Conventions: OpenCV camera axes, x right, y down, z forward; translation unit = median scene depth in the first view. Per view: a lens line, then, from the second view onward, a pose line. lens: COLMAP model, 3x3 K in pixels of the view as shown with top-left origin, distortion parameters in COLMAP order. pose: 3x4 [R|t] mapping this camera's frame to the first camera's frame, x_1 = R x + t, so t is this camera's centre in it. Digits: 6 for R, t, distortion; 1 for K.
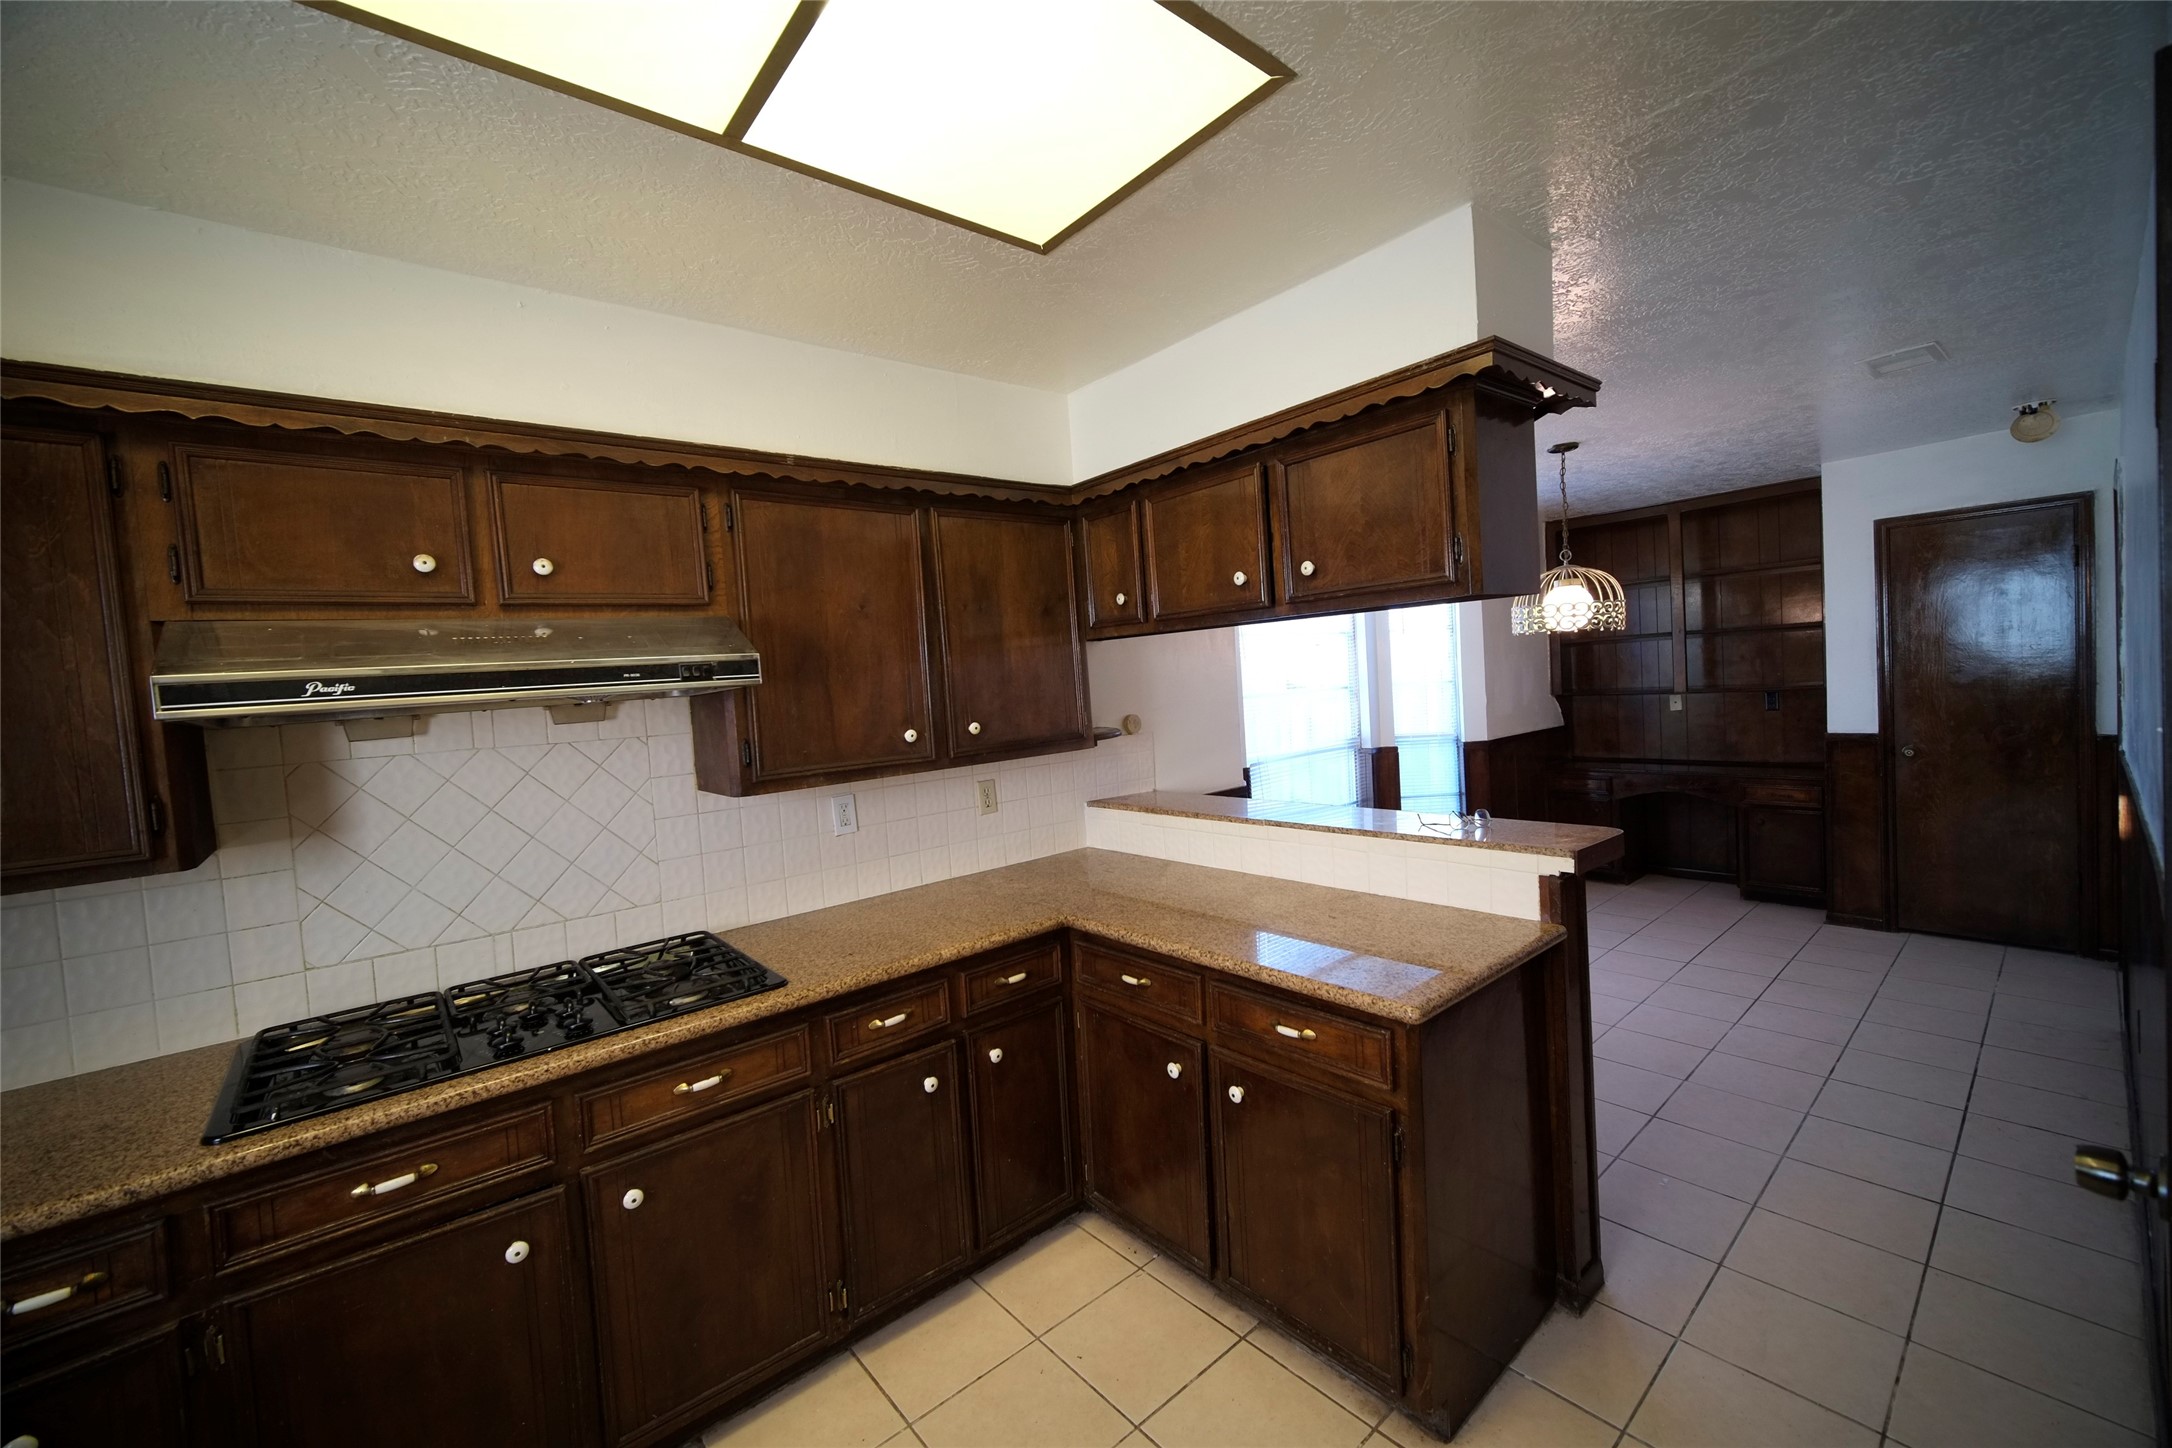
lens RADIAL K [[853.6, 0, 1086.0], [0, 853.6, 724.0], [0, 0, 1]] dist [-0.000650, -0.000539]
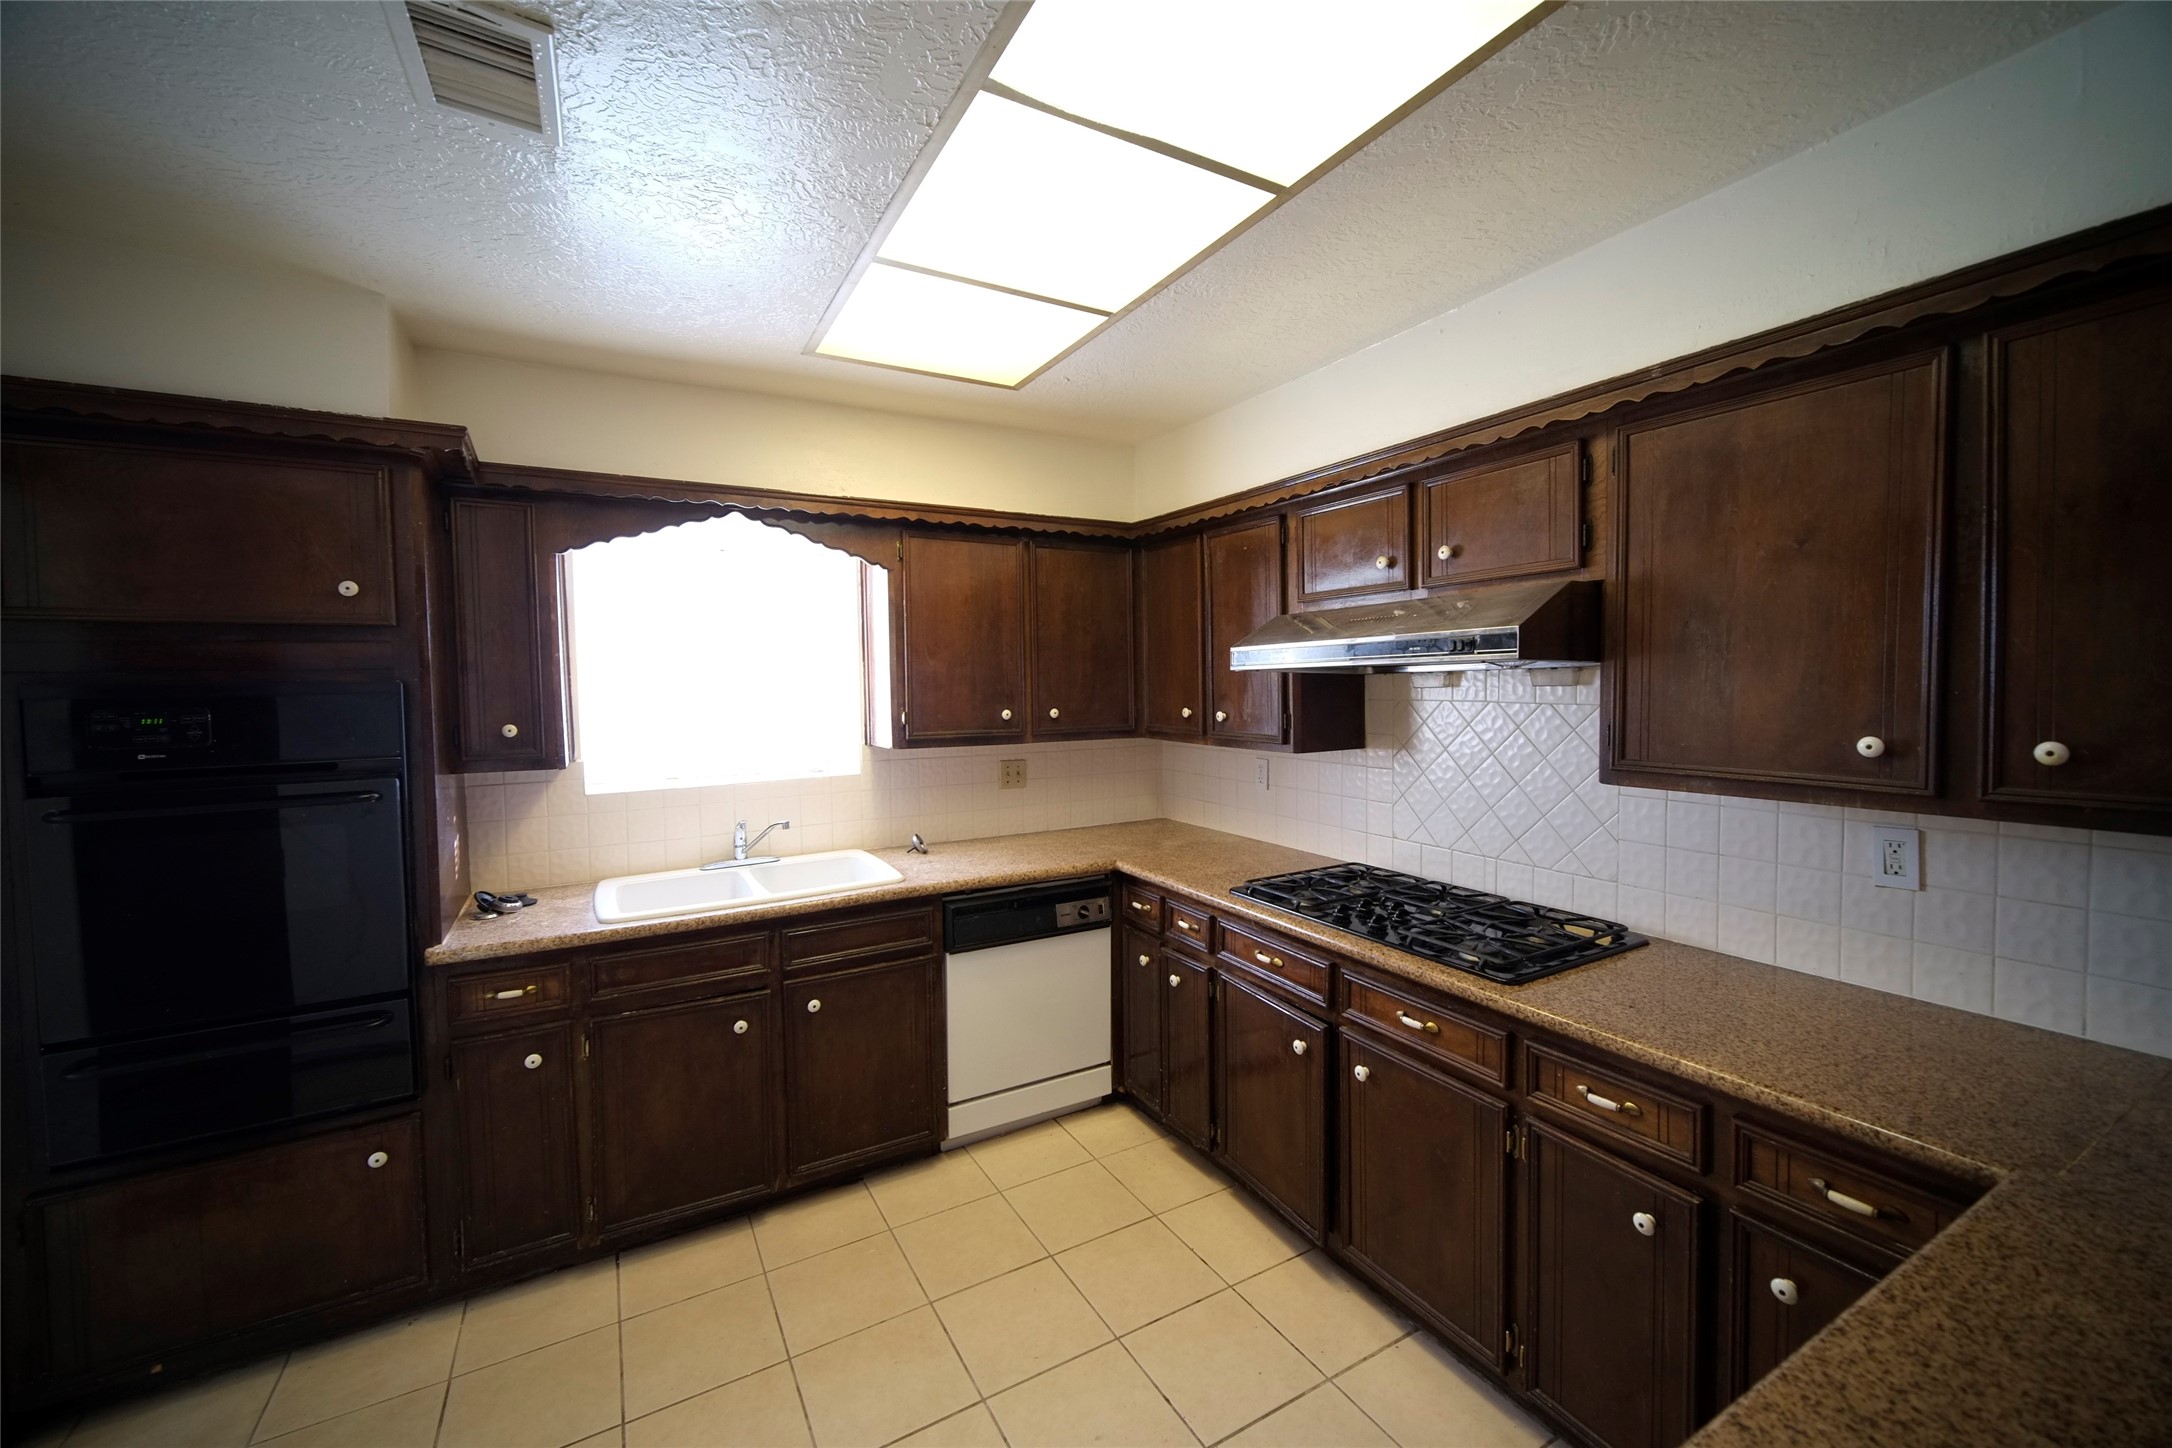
lens RADIAL K [[853.6, 0, 1086.0], [0, 853.6, 724.0], [0, 0, 1]] dist [-0.000650, -0.000539]
pose [[-0.179043, 0.117175, -0.976839, 0.616299], [-0.022131, 0.992151, 0.123068, -0.081775], [0.983592, 0.043653, -0.175045, 0.713306]]
